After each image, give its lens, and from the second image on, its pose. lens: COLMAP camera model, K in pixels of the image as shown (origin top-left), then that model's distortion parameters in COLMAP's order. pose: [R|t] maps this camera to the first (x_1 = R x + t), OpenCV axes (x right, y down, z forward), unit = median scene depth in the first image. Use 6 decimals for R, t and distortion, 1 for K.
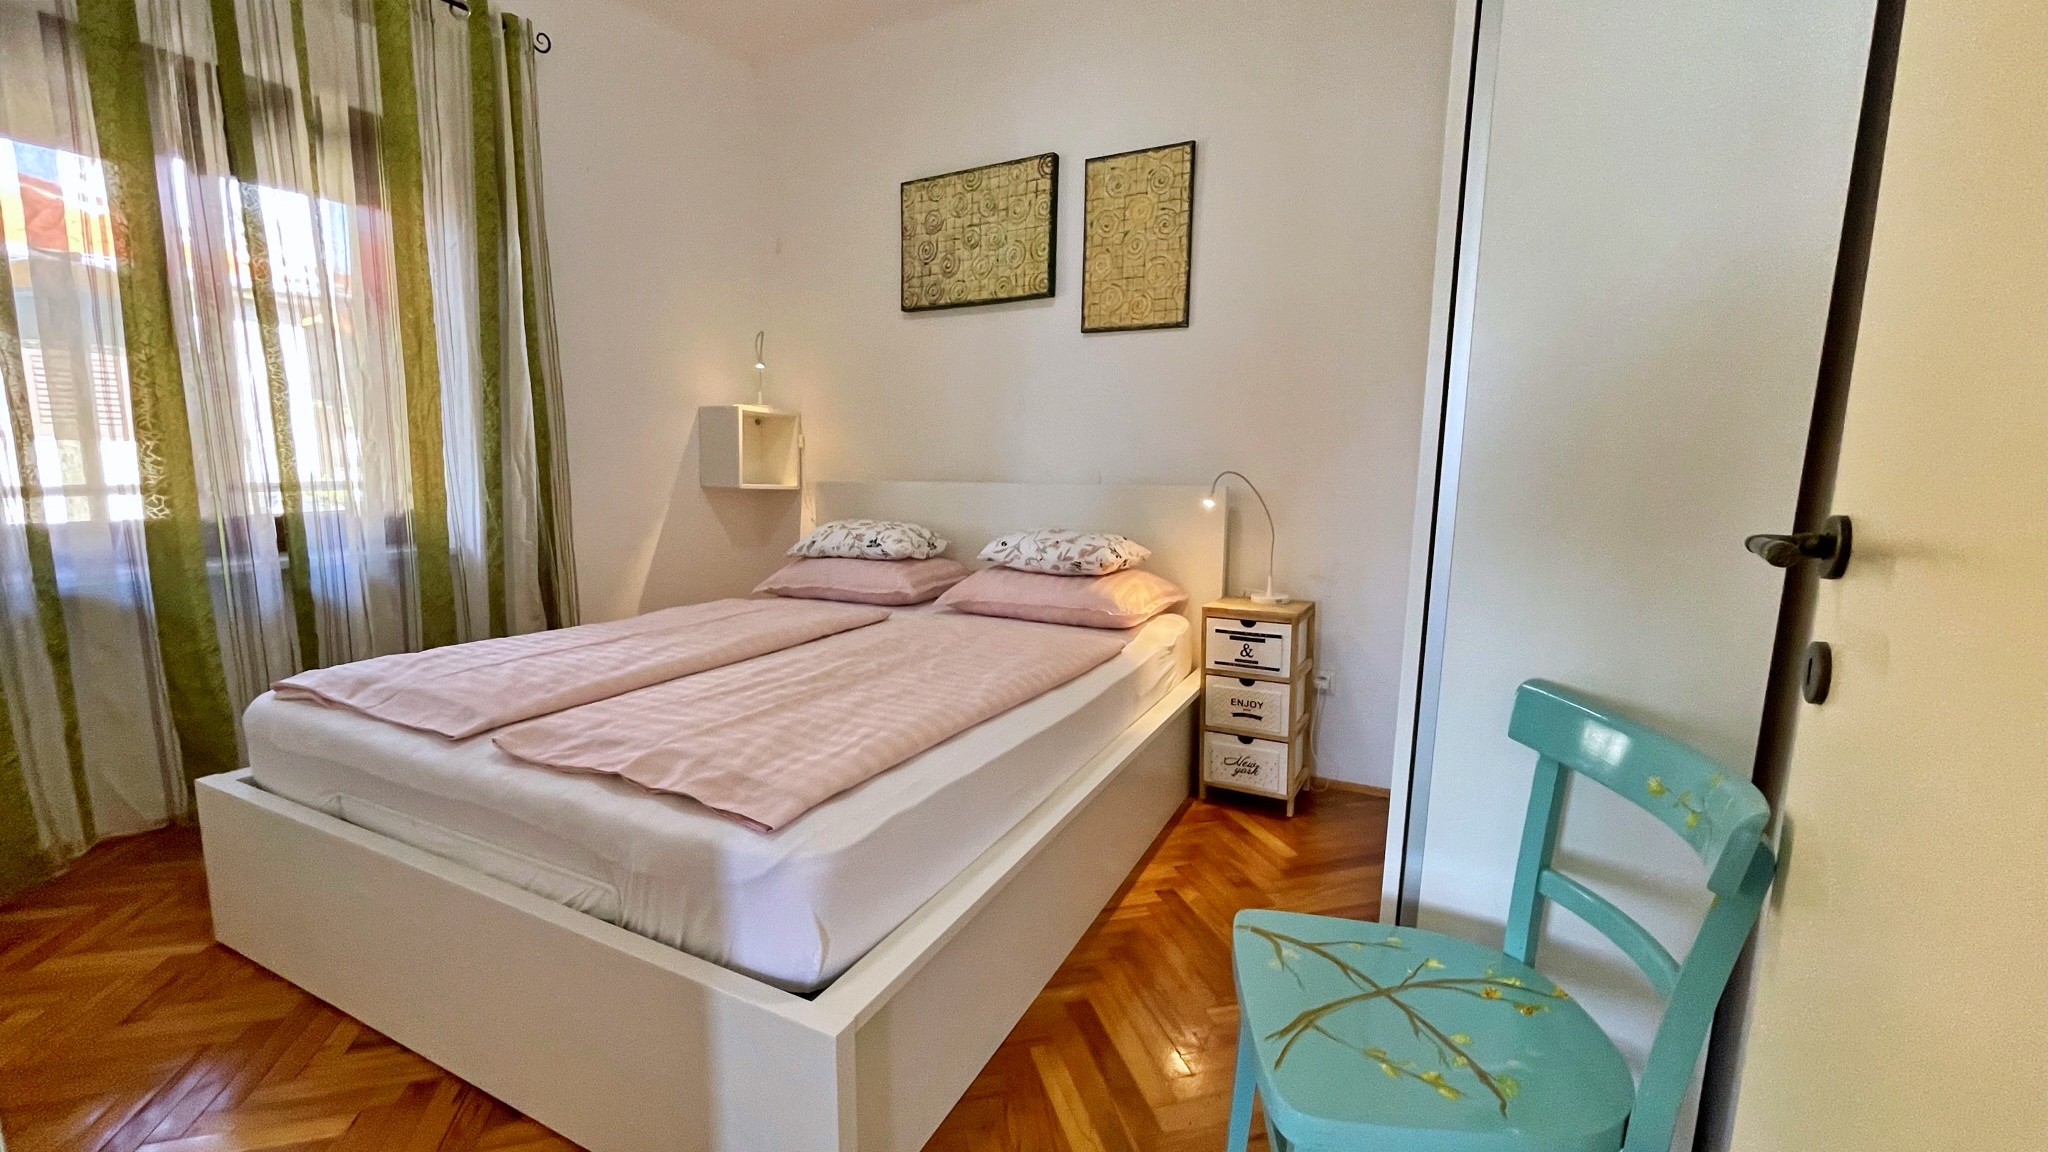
lens RADIAL K [[832.7, 0, 1019.0], [0, 832.7, 585.4], [0, 0, 1]] dist [-0.001370, -0.000184]
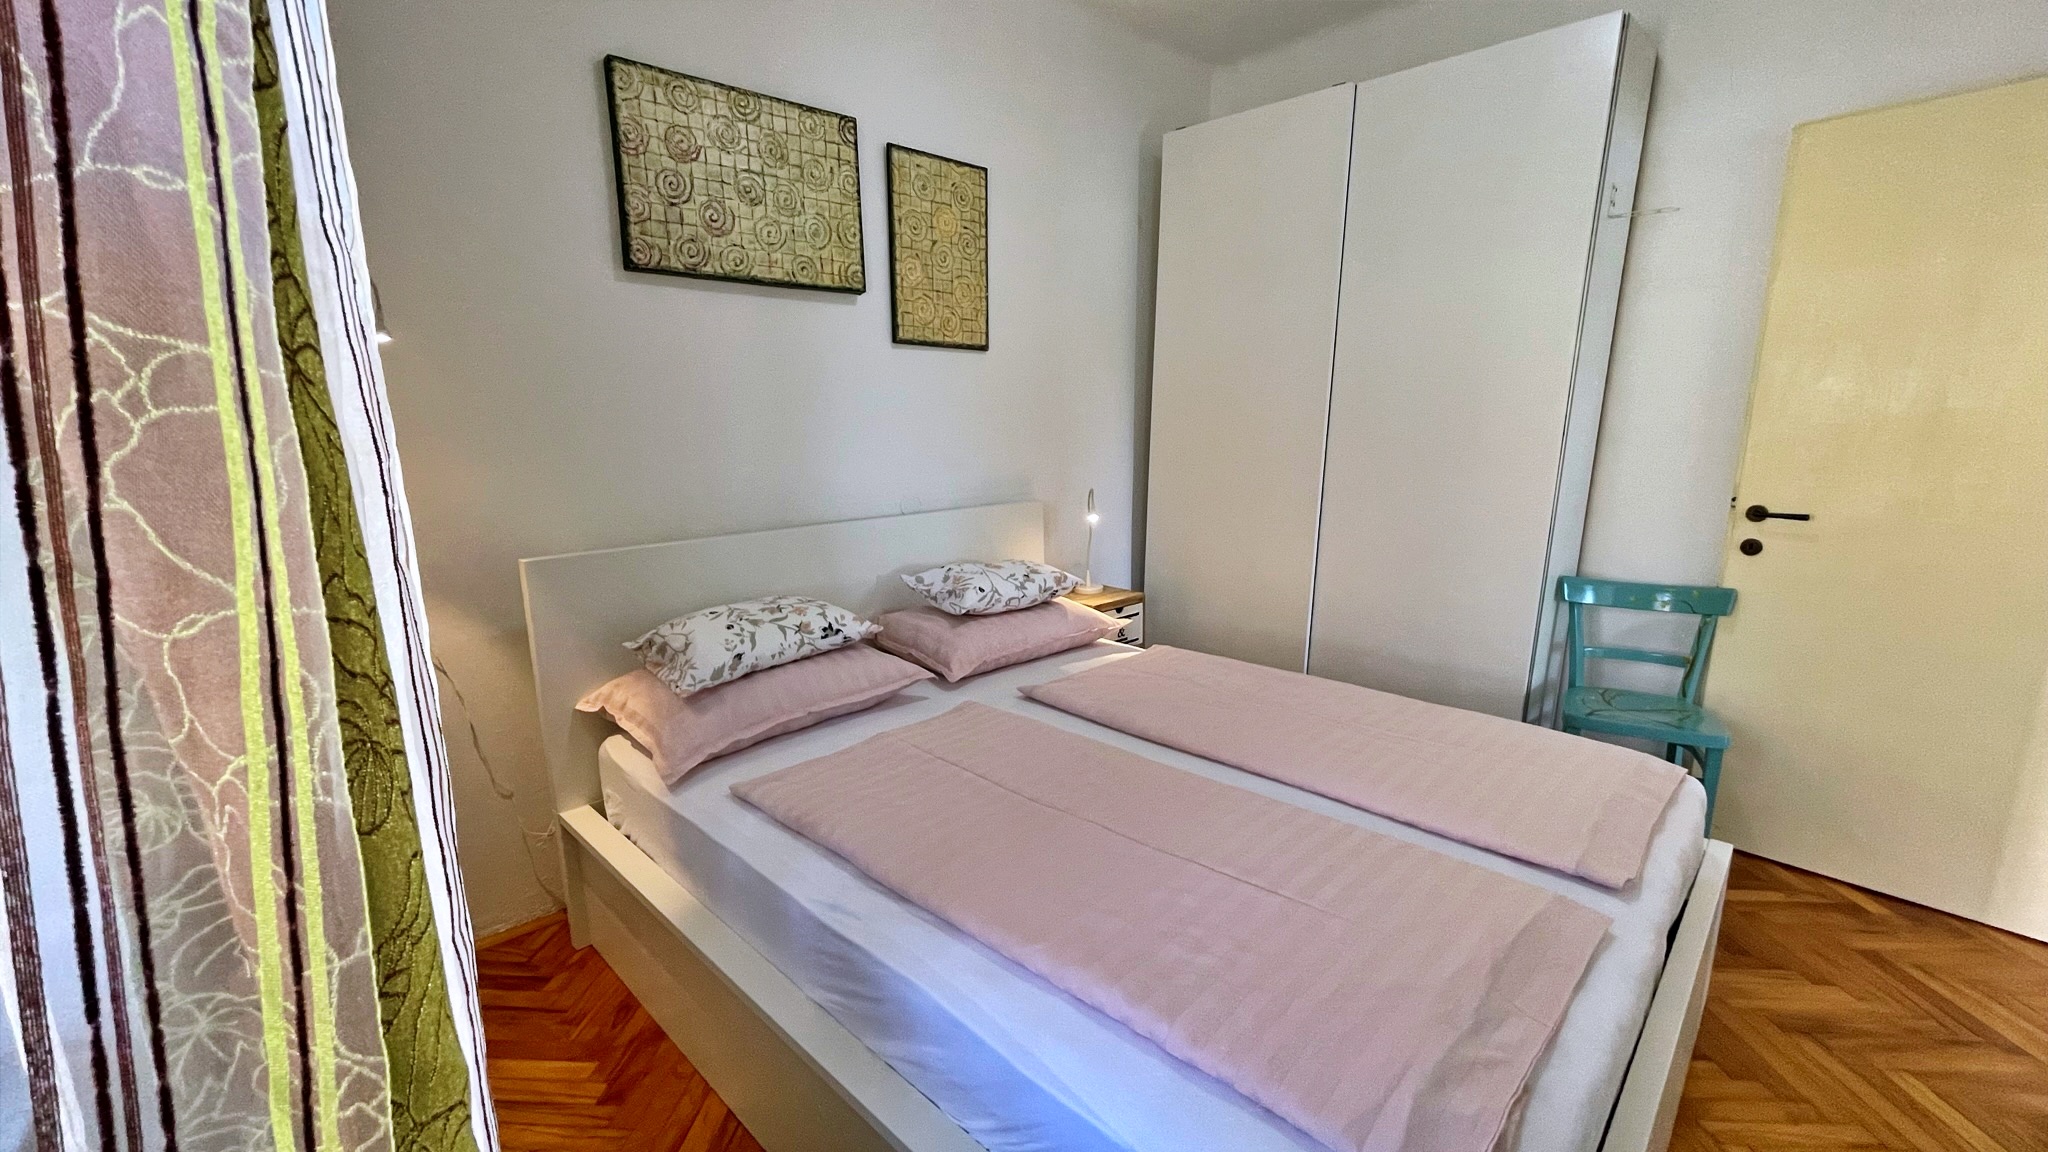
lens RADIAL K [[832.7, 0, 1019.0], [0, 832.7, 585.4], [0, 0, 1]] dist [-0.001370, -0.000184]
pose [[0.312896, -0.195298, 0.929492, -0.744507], [0.151207, 0.976393, 0.154252, -0.166492], [-0.937674, 0.092281, 0.335040, 0.598097]]
